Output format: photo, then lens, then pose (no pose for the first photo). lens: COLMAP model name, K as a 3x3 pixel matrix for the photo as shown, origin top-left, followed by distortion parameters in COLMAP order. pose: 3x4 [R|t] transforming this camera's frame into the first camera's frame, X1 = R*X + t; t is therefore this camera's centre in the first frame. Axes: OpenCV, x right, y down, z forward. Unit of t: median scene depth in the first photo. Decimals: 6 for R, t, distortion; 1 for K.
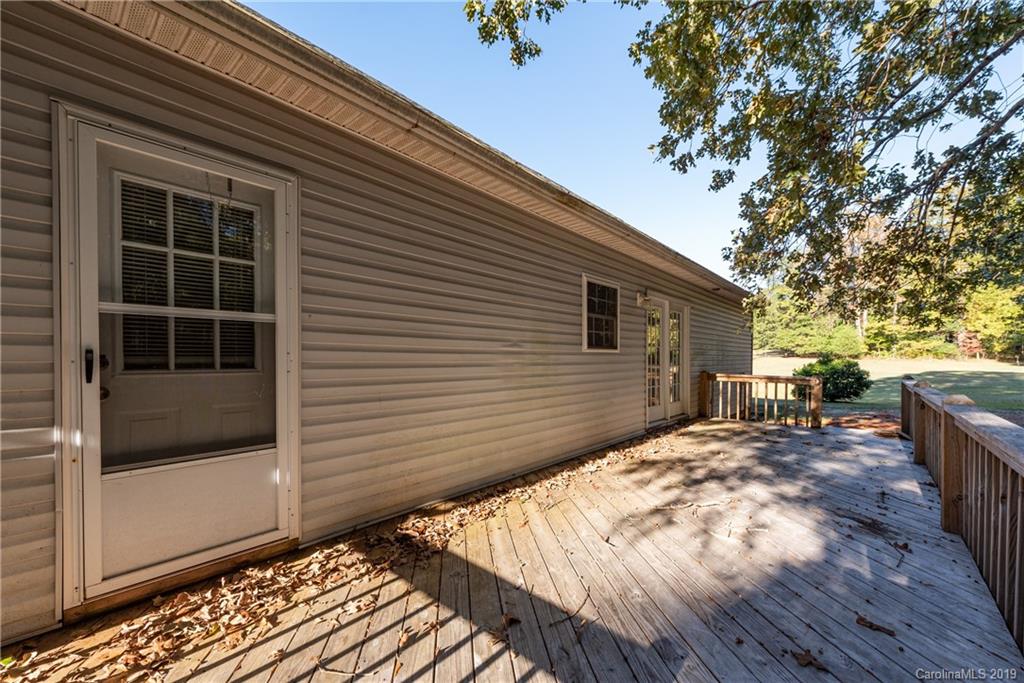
lens RADIAL K [[401.8, 0, 513.7], [0, 401.8, 359.1], [0, 0, 1]] dist [0.003499, -0.000756]
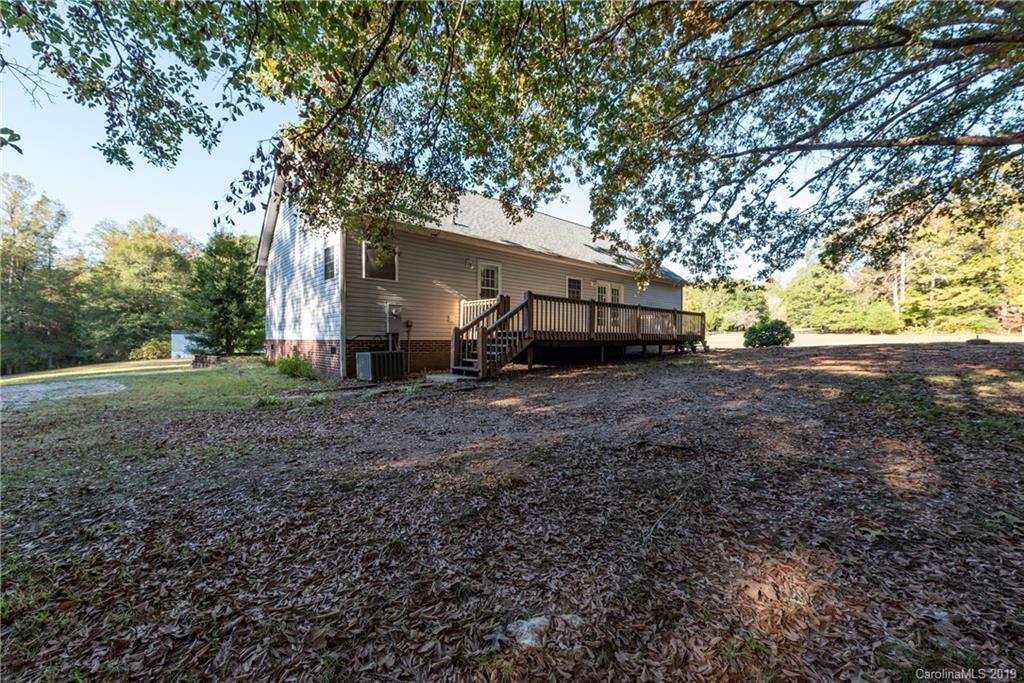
lens RADIAL K [[401.8, 0, 509.5], [0, 401.8, 345.0], [0, 0, 1]] dist [0.003499, -0.000756]
pose [[0.993019, -0.001824, -0.117940, 0.006662], [0.002475, 0.999983, 0.005369, 0.019995], [0.117928, -0.005623, 0.993006, -0.140658]]
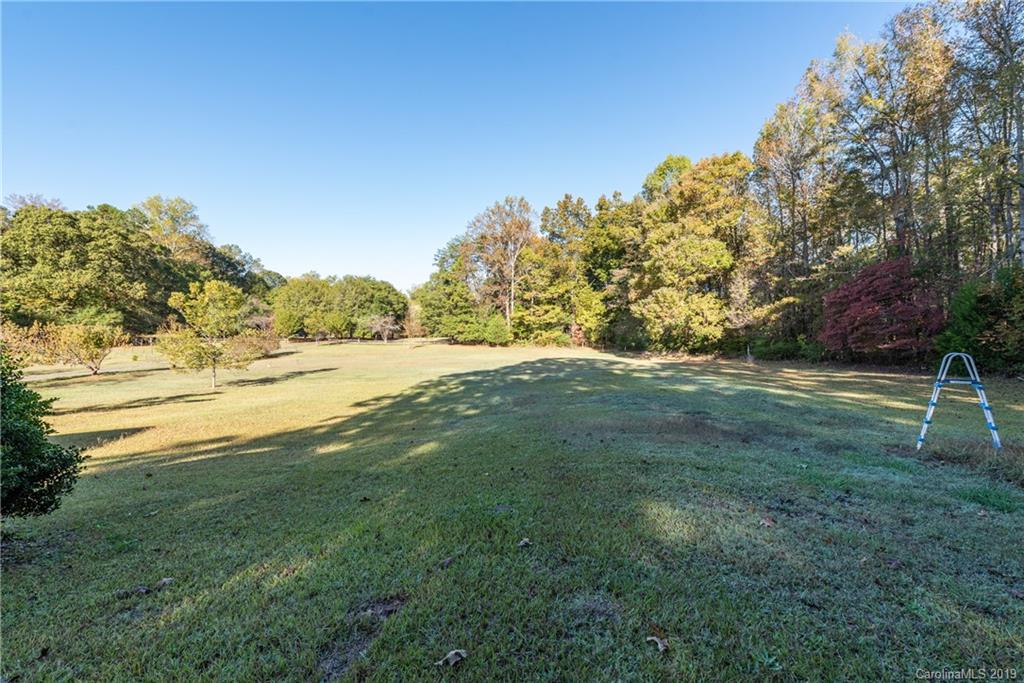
lens RADIAL K [[401.8, 0, 509.7], [0, 401.8, 343.7], [0, 0, 1]] dist [0.003499, -0.000756]
pose [[0.789133, 0.008129, 0.614168, 0.230014], [-0.005218, 0.999965, -0.006530, -0.001524], [-0.614200, 0.001949, 0.789148, 0.174714]]
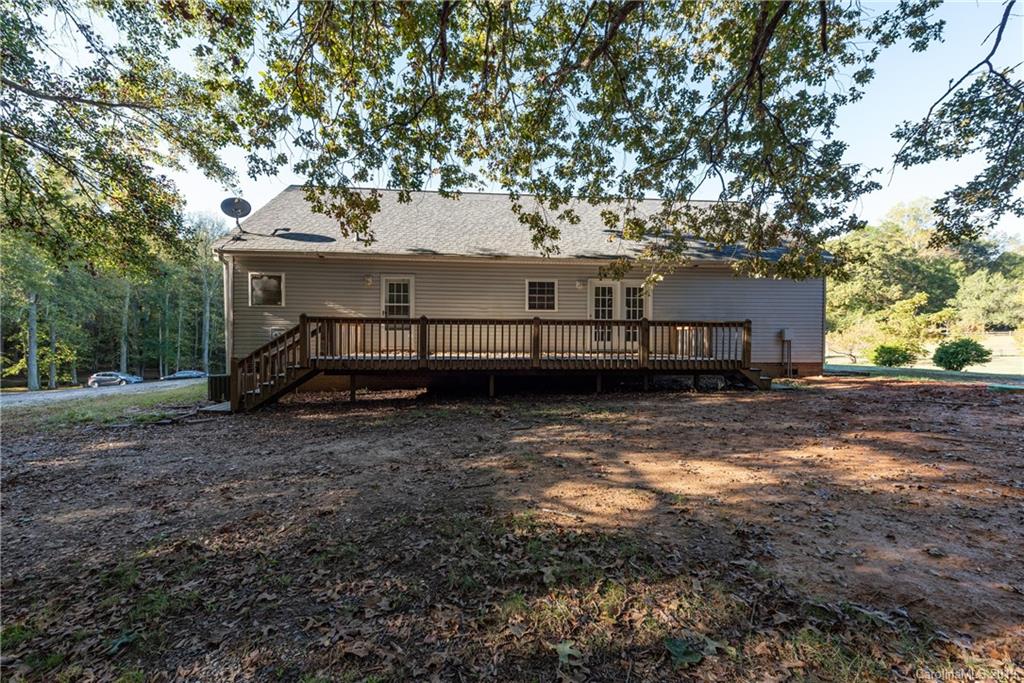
lens RADIAL K [[401.8, 0, 510.6], [0, 401.8, 342.0], [0, 0, 1]] dist [0.003499, -0.000756]
pose [[0.721146, 0.003940, -0.692771, 0.116188], [-0.004959, 0.999988, 0.000525, 0.010996], [0.692765, 0.003057, 0.721157, -0.053459]]
